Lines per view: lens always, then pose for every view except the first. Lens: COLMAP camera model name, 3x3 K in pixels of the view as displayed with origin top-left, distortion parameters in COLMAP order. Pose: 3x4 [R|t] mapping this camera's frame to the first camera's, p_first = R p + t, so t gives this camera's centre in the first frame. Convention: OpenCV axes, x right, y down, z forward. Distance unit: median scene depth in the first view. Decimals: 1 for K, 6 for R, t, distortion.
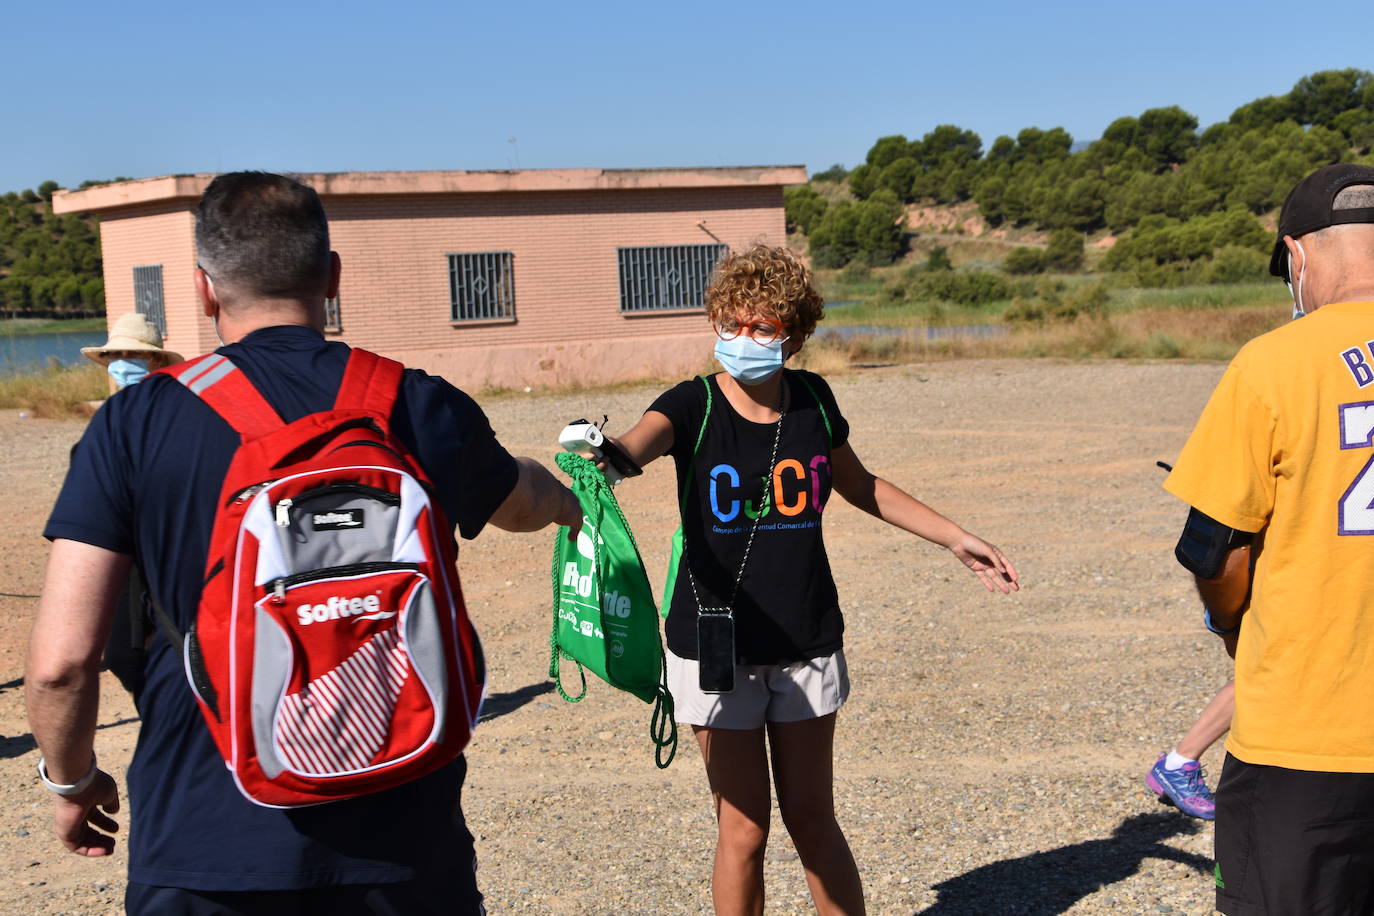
lens RADIAL K [[2356.2, 0, 679.5], [0, 2356.2, 467.0], [0, 0, 1]] dist [0.221716, 0.000000]
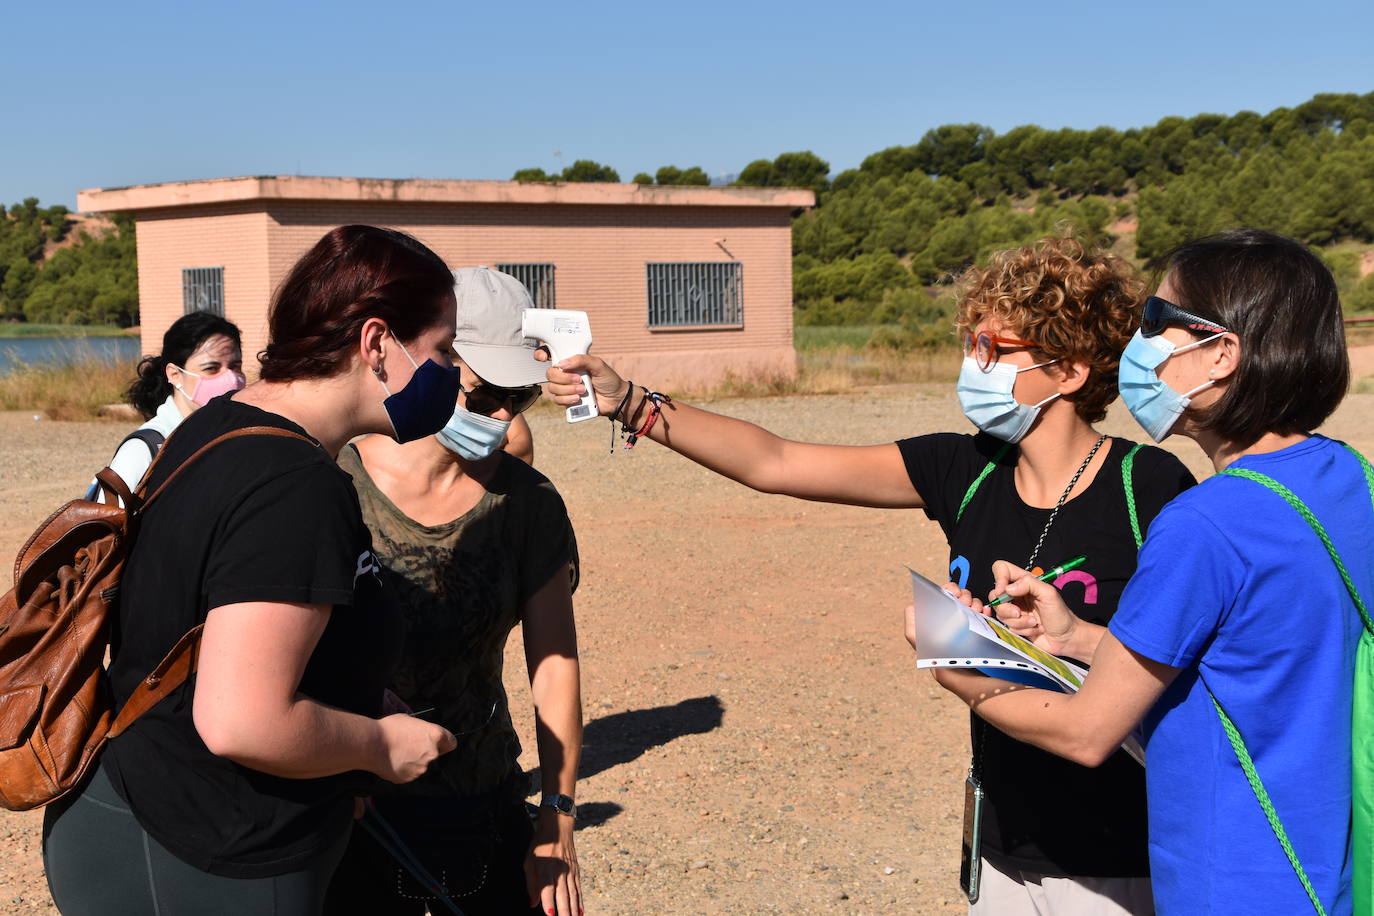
lens RADIAL K [[2356.2, 0, 663.9], [0, 2356.2, 488.6], [0, 0, 1]] dist [0.221716, 0.000000]
pose [[0.987840, 0.013733, 0.154867, -0.109152], [-0.013093, 0.999901, -0.005152, 0.005524], [-0.154923, 0.003062, 0.987922, 0.000590]]
